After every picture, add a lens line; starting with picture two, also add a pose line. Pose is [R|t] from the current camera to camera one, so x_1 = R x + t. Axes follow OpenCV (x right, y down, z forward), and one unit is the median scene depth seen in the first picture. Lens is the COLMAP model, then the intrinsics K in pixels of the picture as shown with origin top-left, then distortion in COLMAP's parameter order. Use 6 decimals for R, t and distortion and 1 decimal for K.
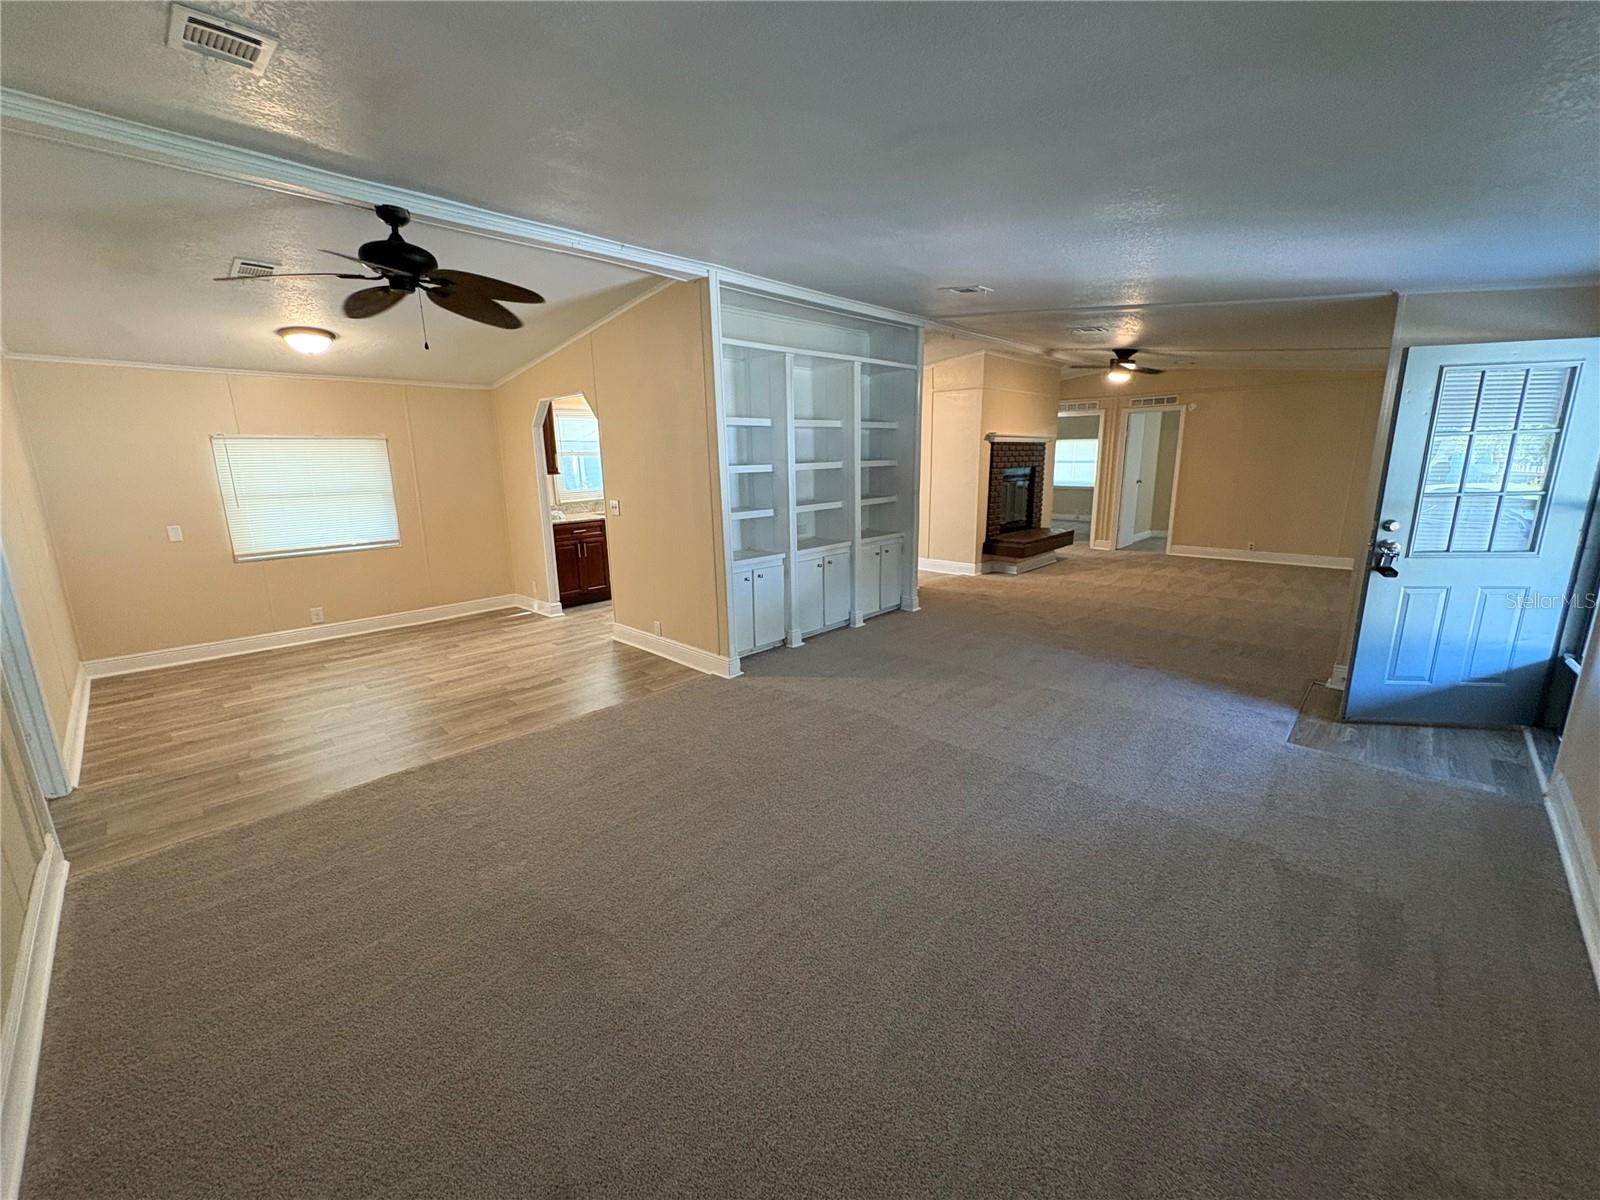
lens RADIAL K [[634.8, 0, 800.0], [0, 634.8, 600.0], [0, 0, 1]] dist [0.000433, 0.000023]
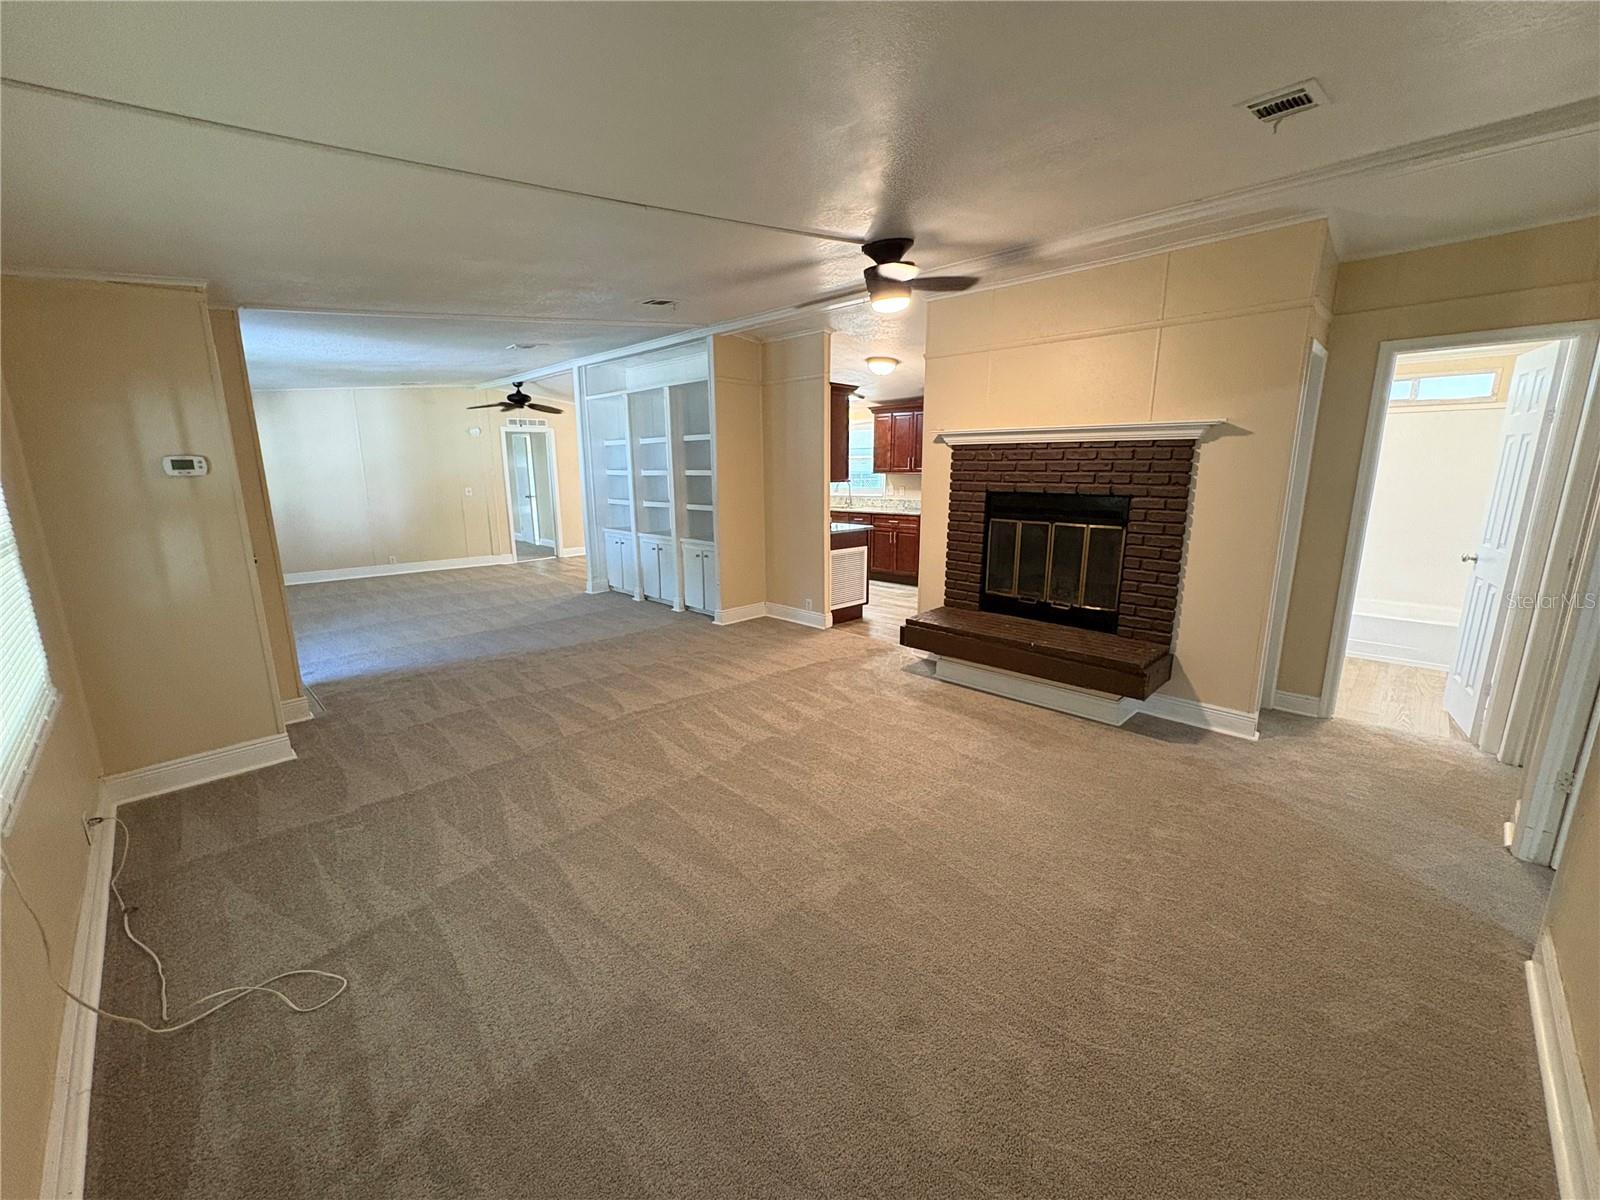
lens RADIAL K [[634.8, 0, 800.0], [0, 634.8, 600.0], [0, 0, 1]] dist [0.000433, 0.000023]
pose [[-0.026406, 0.231282, -0.972528, 1.289804], [-0.211310, 0.949592, 0.231565, -0.313400], [0.977062, 0.211620, 0.023797, 1.255441]]
